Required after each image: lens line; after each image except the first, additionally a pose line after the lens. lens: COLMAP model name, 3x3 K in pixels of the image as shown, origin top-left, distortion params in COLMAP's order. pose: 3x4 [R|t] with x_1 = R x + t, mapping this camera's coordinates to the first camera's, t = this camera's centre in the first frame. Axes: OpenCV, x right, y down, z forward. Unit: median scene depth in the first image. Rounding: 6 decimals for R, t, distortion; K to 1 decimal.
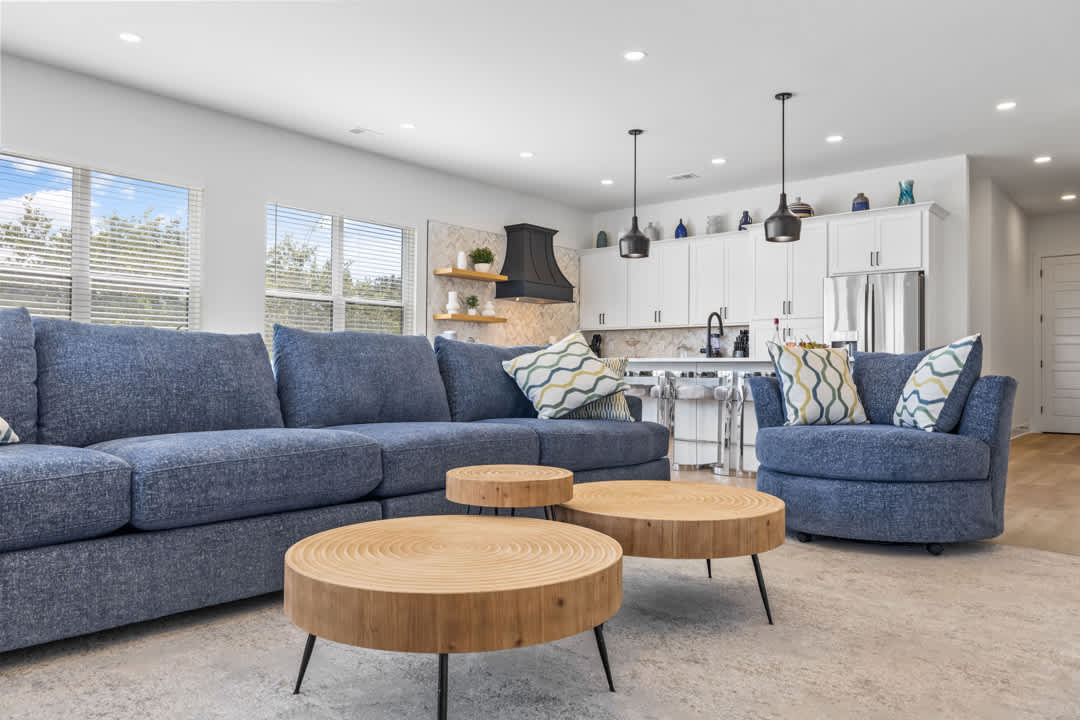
lens RADIAL K [[763.7, 0, 532.6], [0, 763.7, 359.5], [0, 0, 1]] dist [0.032399, -0.000030]
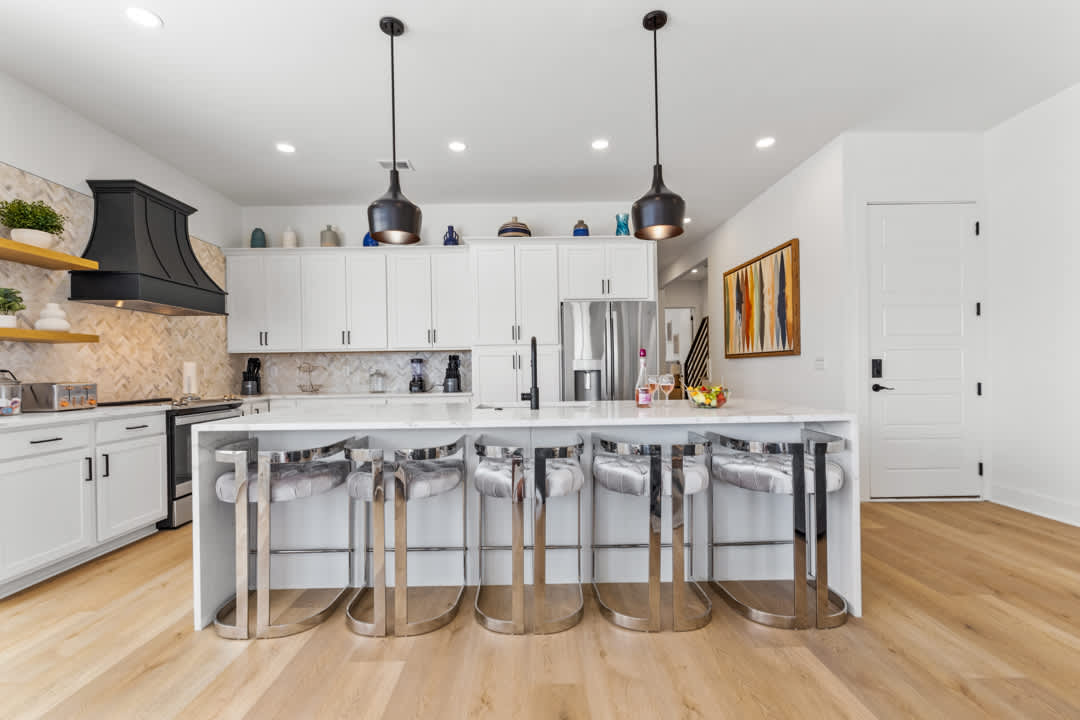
lens RADIAL K [[462.5, 0, 531.8], [0, 462.5, 371.5], [0, 0, 1]] dist [-0.001303, -0.000060]
pose [[0.750589, -0.024995, 0.660297, -0.018273], [0.013372, 0.999654, 0.022640, -0.028611], [-0.660634, -0.008164, 0.750664, 0.497887]]
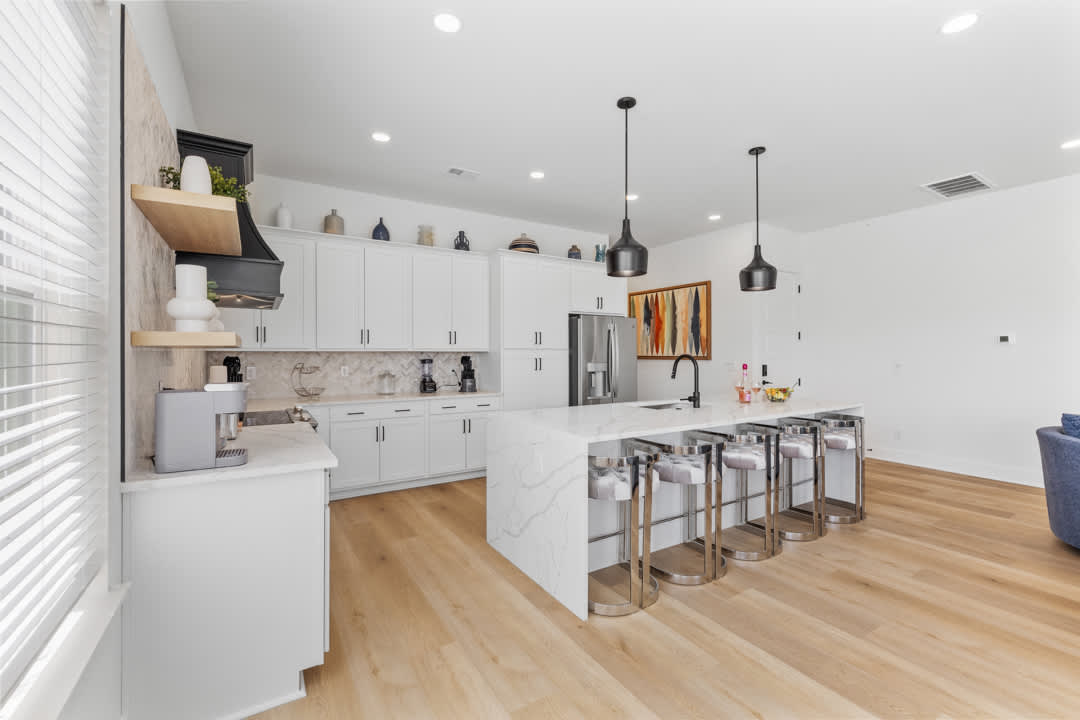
lens RADIAL K [[462.5, 0, 524.9], [0, 462.5, 352.4], [0, 0, 1]] dist [-0.001303, -0.000060]
pose [[0.300110, -0.011078, 0.953840, -0.236991], [-0.008060, 0.999867, 0.014149, -0.049387], [-0.953871, -0.011934, 0.299981, 0.721520]]
